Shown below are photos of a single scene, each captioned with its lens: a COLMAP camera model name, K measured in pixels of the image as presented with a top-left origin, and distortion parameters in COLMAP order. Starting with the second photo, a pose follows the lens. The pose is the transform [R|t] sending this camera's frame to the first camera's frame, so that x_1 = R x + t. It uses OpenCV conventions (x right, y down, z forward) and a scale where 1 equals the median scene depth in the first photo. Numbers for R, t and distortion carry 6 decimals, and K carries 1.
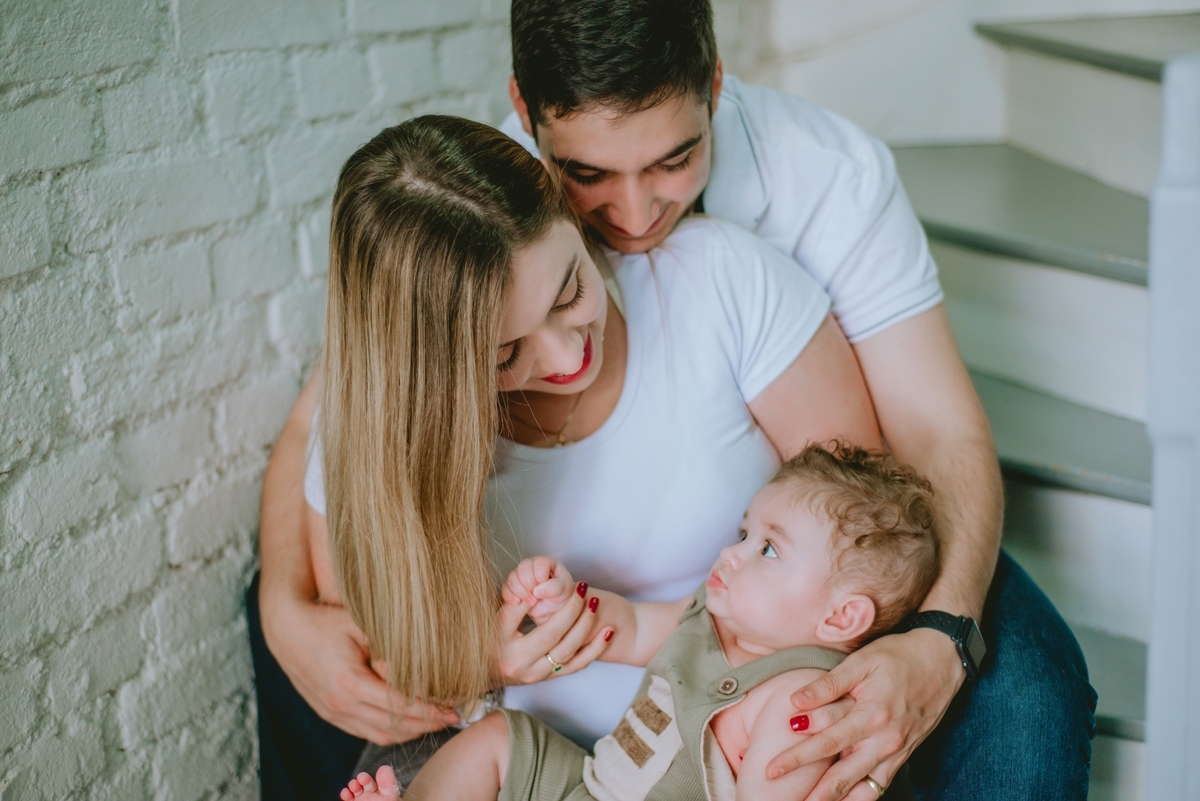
lens RADIAL K [[1764.1, 0, 599.2], [0, 1764.1, 402.7], [0, 0, 1]] dist [-0.021743, 0.000000]
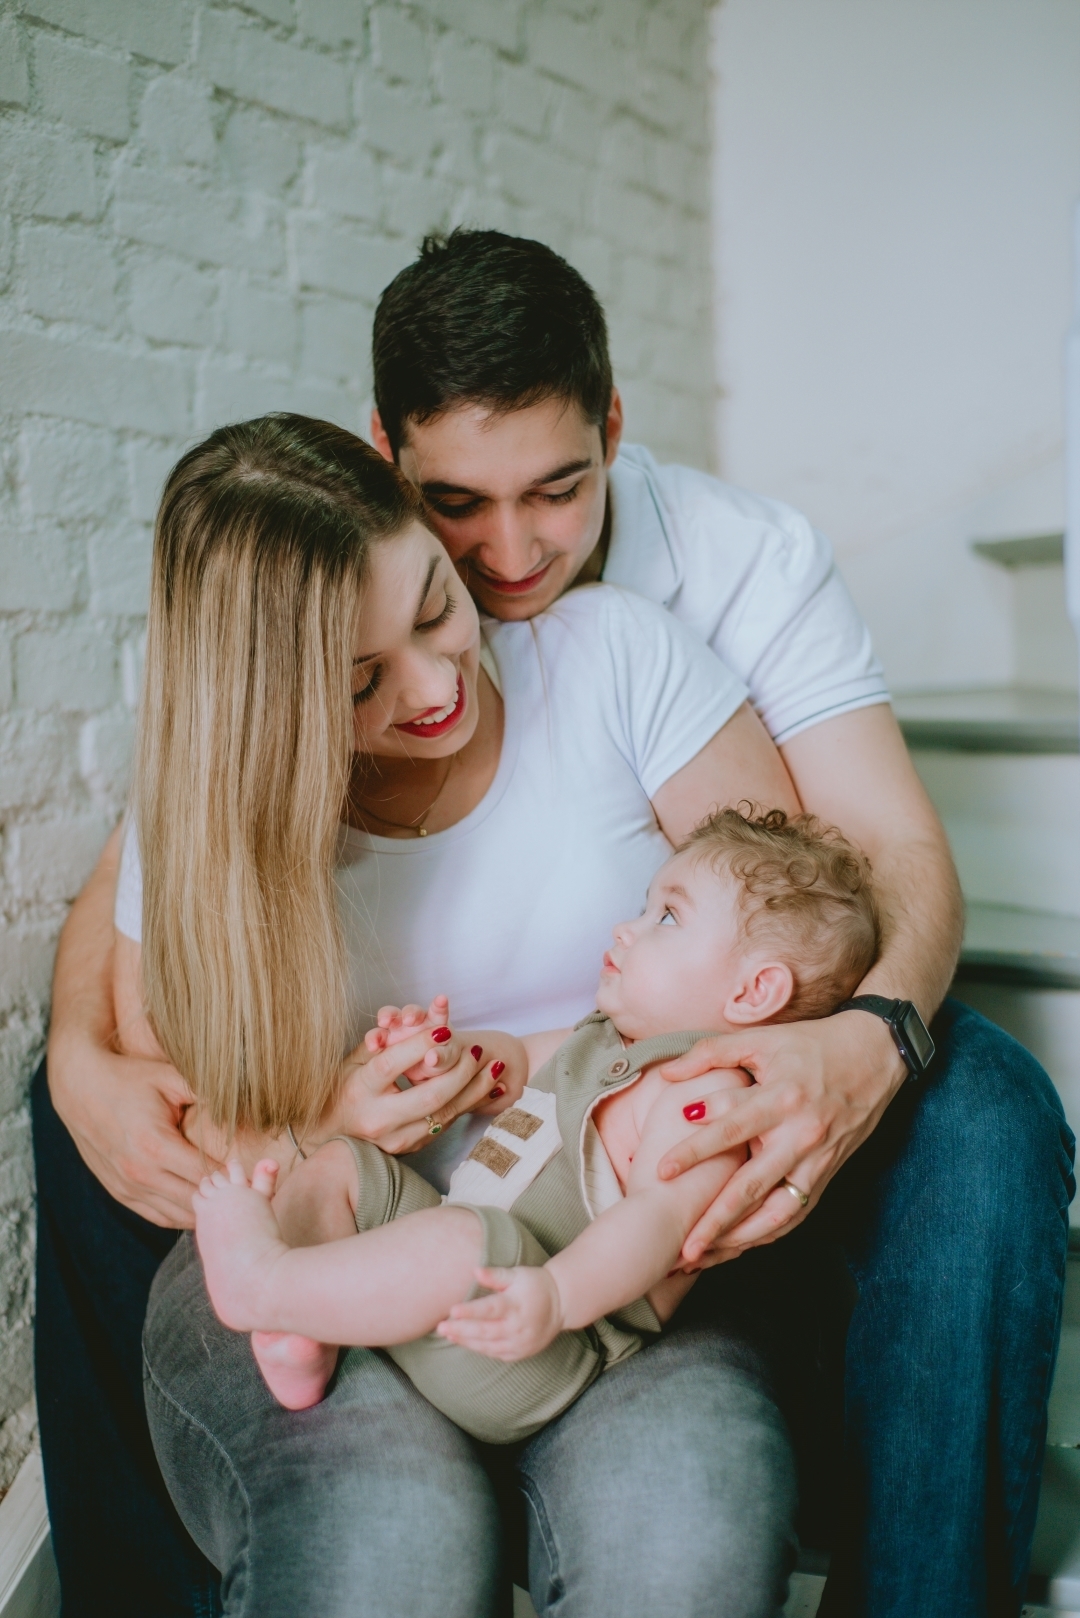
lens RADIAL K [[2378.6, 0, 511.1], [0, 2378.6, 792.4], [0, 0, 1]] dist [-0.021743, 0.000000]
pose [[0.999607, 0.018776, -0.020803, 0.038925], [-0.022525, 0.979970, -0.197869, 0.202166], [0.016671, 0.198259, 0.980008, -0.081094]]
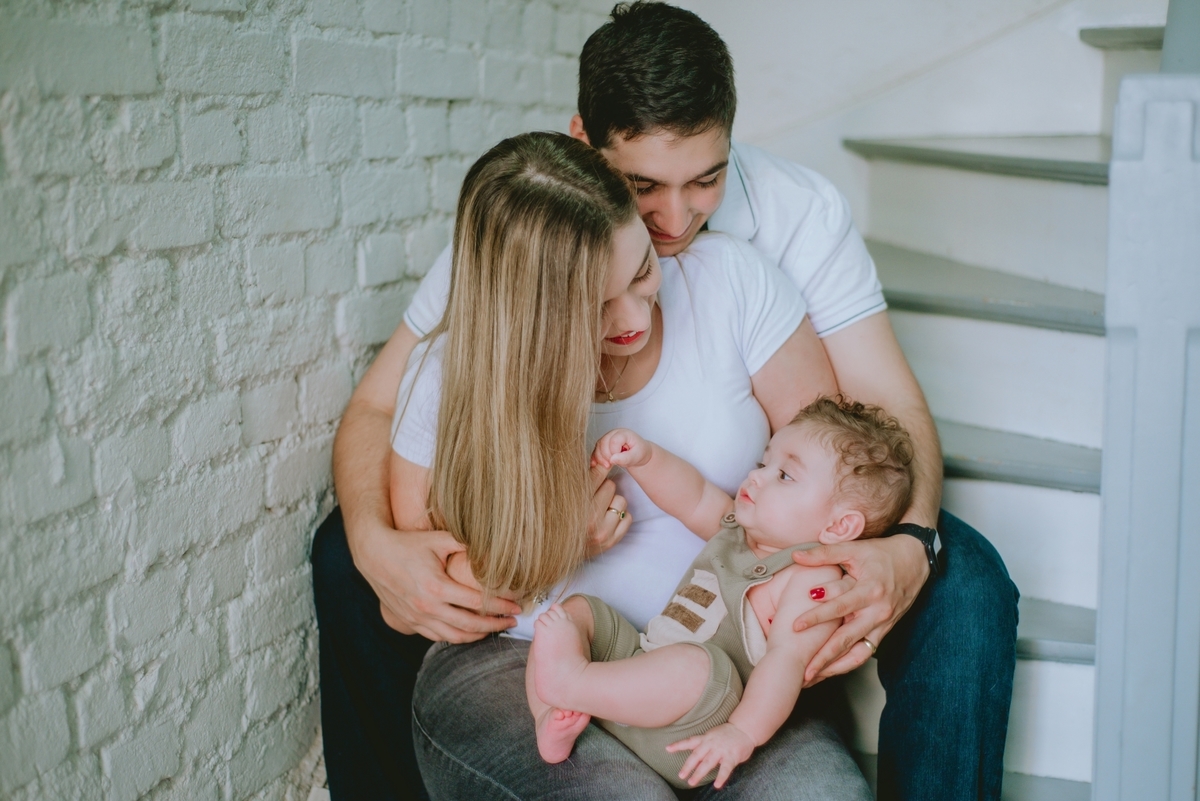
lens RADIAL K [[1764.1, 0, 607.4], [0, 1764.1, 404.2], [0, 0, 1]] dist [-0.021743, 0.000000]
pose [[0.990229, 0.025083, 0.137179, -0.180368], [-0.012073, 0.995417, -0.094860, 0.134501], [-0.138929, 0.092277, 0.985994, -0.230943]]
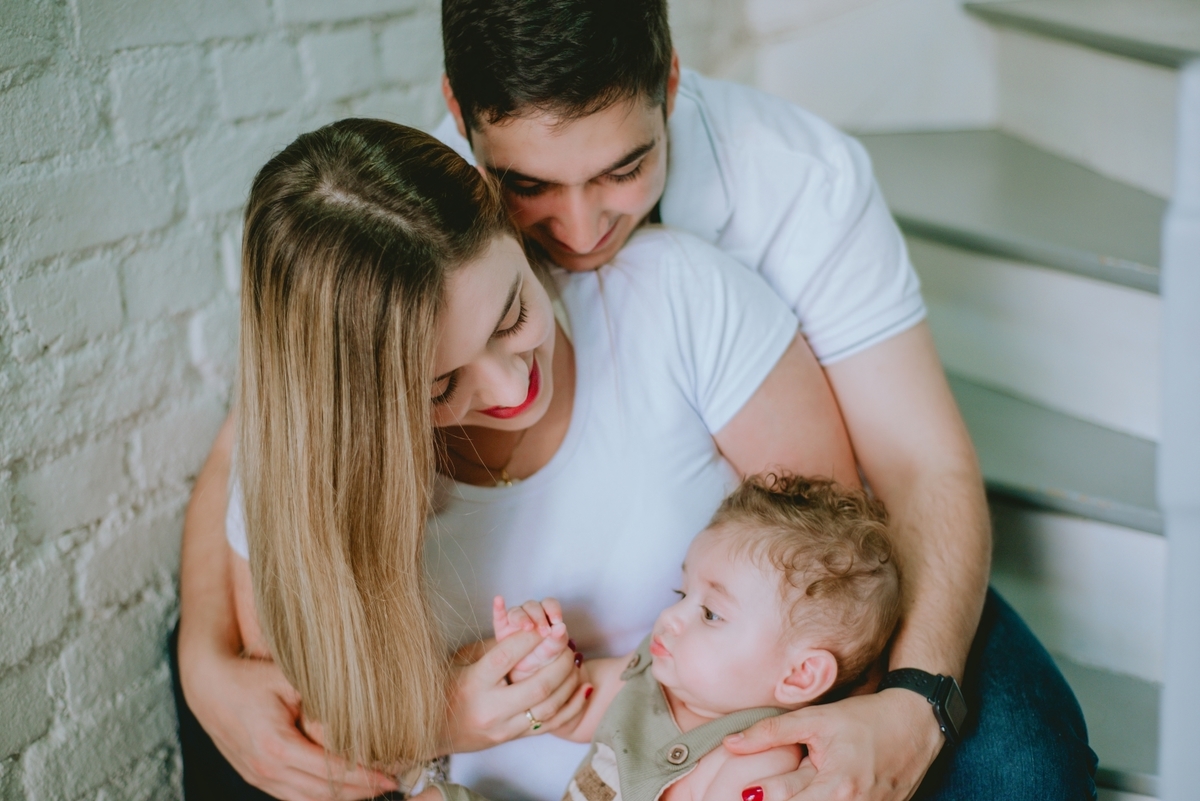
lens RADIAL K [[1764.1, 0, 610.2], [0, 1764.1, 401.8], [0, 0, 1]] dist [-0.021743, 0.000000]
pose [[0.999835, -0.010097, 0.015102, 0.017889], [0.009881, 0.999849, 0.014295, -0.027763], [-0.015244, -0.014143, 0.999784, 0.087890]]
